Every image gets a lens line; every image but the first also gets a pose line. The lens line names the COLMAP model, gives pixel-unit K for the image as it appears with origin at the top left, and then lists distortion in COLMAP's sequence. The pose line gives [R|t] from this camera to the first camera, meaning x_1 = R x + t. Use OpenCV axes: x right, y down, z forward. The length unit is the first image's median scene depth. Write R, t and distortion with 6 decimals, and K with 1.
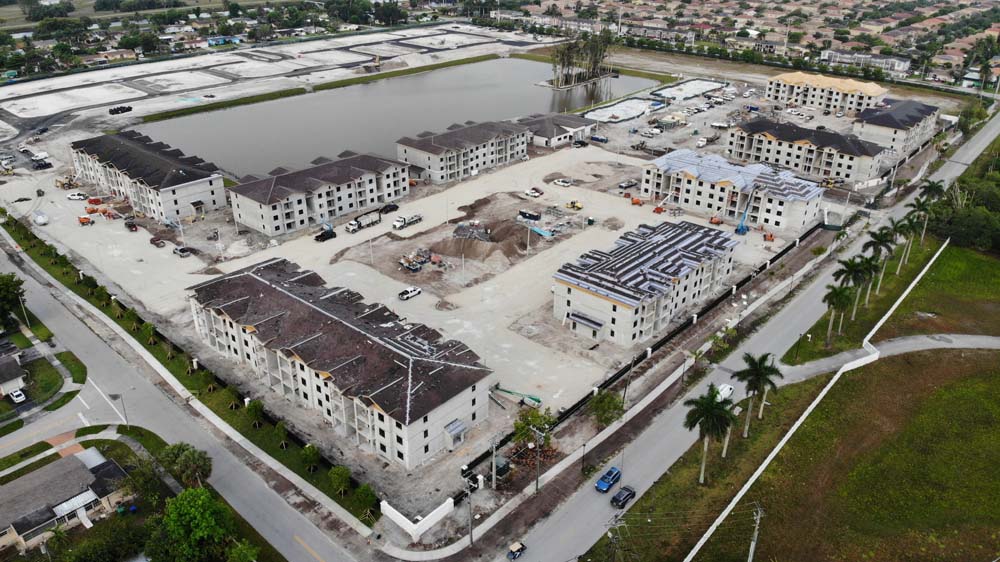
lens RADIAL K [[720.4, 0, 500.0], [0, 720.4, 281.0], [0, 0, 1]] dist [0.052400, -0.139143]
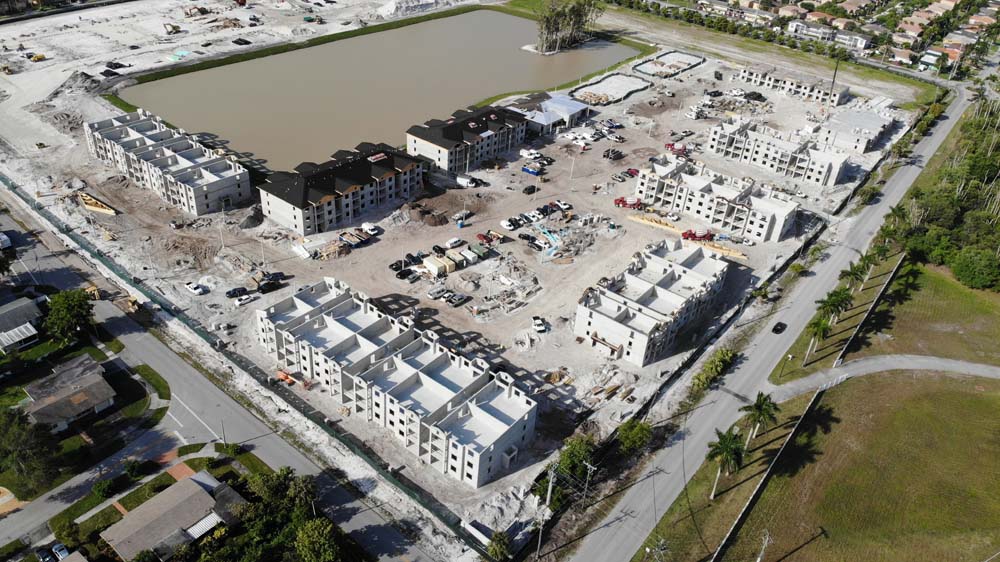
lens RADIAL K [[716.0, 0, 500.0], [0, 716.0, 281.0], [0, 0, 1]] dist [0.057686, -0.139367]
pose [[0.996400, 0.022397, 0.081770, -0.083306], [-0.031866, 0.992690, 0.116408, -0.096883], [-0.078565, -0.118595, 0.989830, -0.065385]]
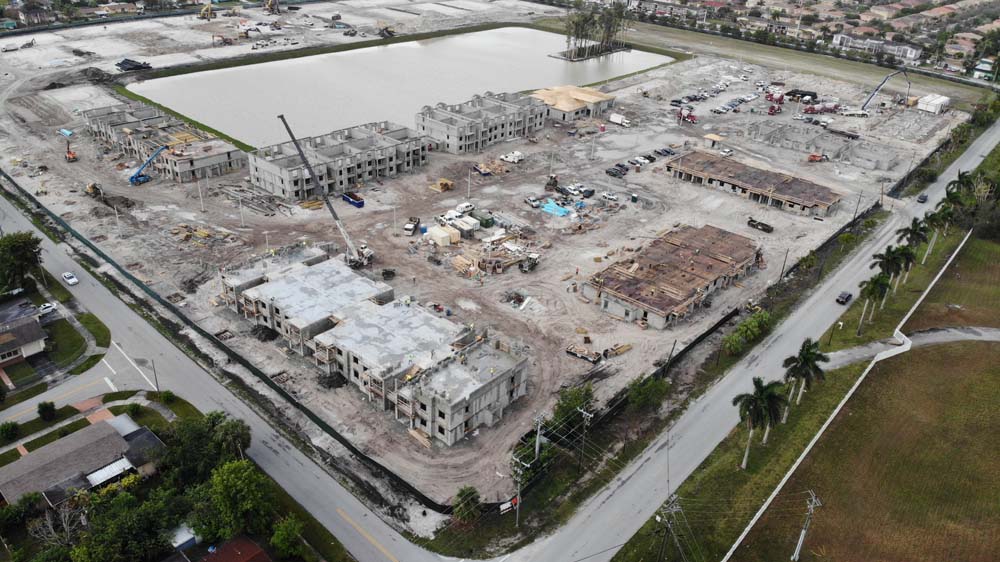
lens RADIAL K [[720.4, 0, 500.0], [0, 720.4, 281.0], [0, 0, 1]] dist [0.052400, -0.139143]
pose [[0.999169, 0.035724, 0.019644, -0.036494], [-0.036439, 0.998638, 0.037349, -0.001476], [-0.018283, -0.038034, 0.999109, 0.009595]]
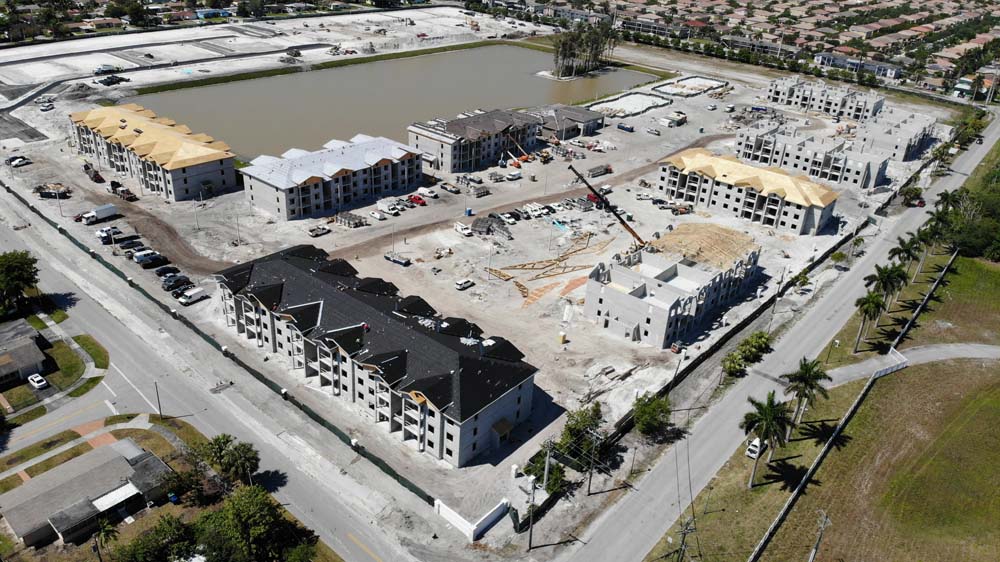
lens RADIAL K [[720.4, 0, 500.0], [0, 720.4, 281.0], [0, 0, 1]] dist [0.052400, -0.139143]
pose [[0.998359, 0.034642, 0.045595, -0.052786], [-0.035446, 0.999228, 0.016960, -0.005143], [-0.044972, -0.018549, 0.998816, 0.008503]]
